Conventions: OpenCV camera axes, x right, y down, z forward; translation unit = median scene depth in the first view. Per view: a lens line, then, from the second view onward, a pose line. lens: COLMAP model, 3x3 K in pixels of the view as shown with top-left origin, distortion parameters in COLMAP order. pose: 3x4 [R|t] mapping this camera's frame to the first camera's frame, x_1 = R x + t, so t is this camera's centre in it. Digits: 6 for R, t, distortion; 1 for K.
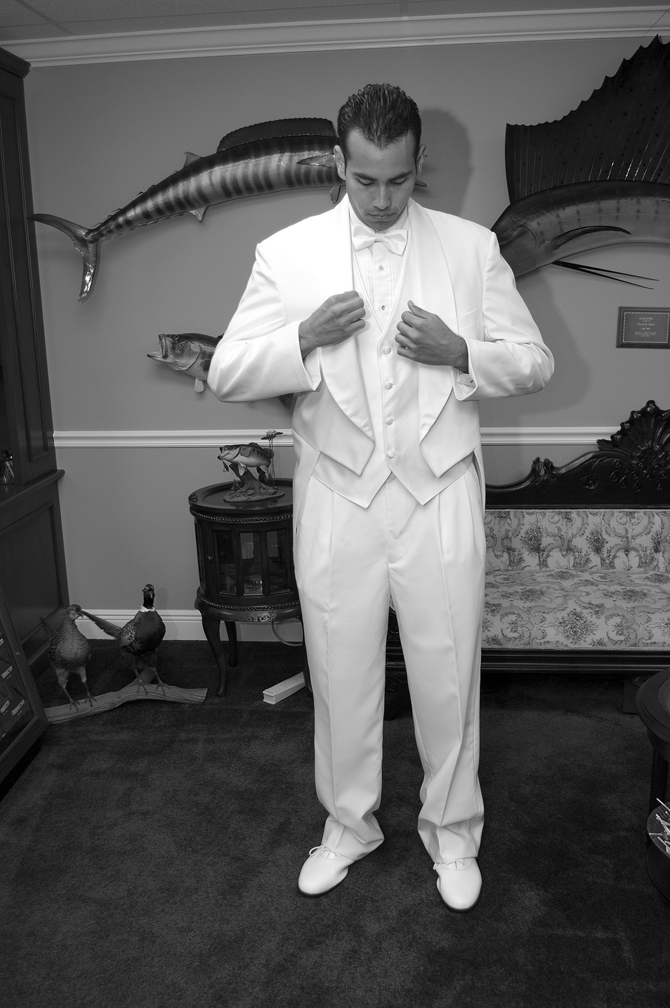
lens RADIAL K [[929.8, 0, 334.8], [0, 929.8, 505.5], [0, 0, 1]] dist [0.012132, 0.000000]
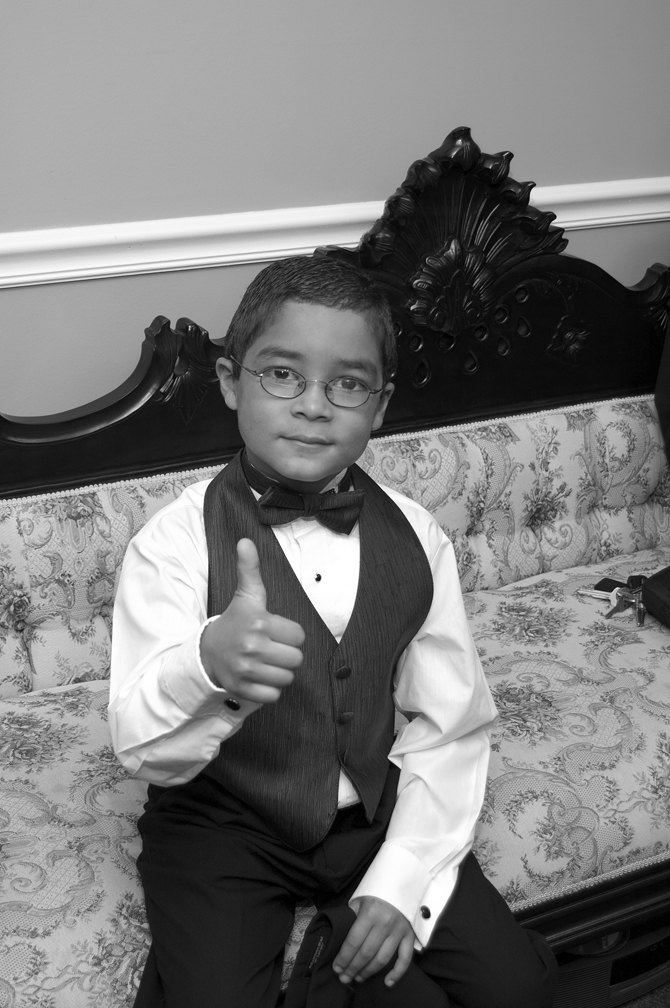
lens RADIAL K [[1551.5, 0, 335.8], [0, 1551.5, 503.6], [0, 0, 1]] dist [-0.030564, 0.000000]
pose [[0.815963, -0.178873, 0.549735, -0.041573], [0.078805, 0.976467, 0.200755, -0.094020], [-0.572708, -0.120487, 0.810857, 0.531661]]
